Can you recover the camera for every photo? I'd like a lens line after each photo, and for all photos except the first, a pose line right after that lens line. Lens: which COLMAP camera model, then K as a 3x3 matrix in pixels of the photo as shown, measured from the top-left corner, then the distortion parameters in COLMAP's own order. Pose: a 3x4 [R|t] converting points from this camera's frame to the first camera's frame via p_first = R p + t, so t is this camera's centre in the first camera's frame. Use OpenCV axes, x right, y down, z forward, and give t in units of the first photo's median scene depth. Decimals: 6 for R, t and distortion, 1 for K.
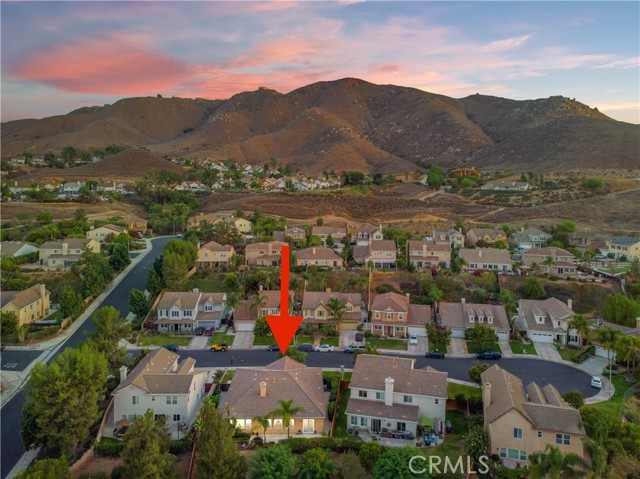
lens RADIAL K [[451.8, 0, 318.2], [0, 451.8, 240.2], [0, 0, 1]] dist [-0.008127, 0.017658]
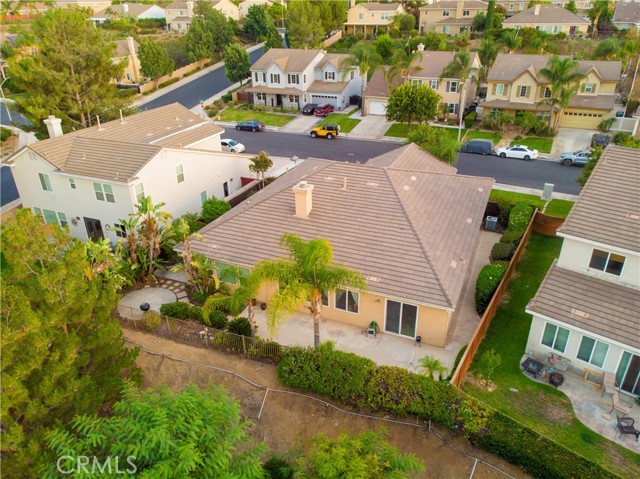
lens RADIAL K [[451.8, 0, 298.9], [0, 451.8, 227.6], [0, 0, 1]] dist [-0.008127, 0.017658]
pose [[0.887583, 0.169822, -0.428202, 0.026379], [-0.008071, 0.935155, 0.354147, 0.133718], [0.460577, -0.310879, 0.831398, 0.414443]]
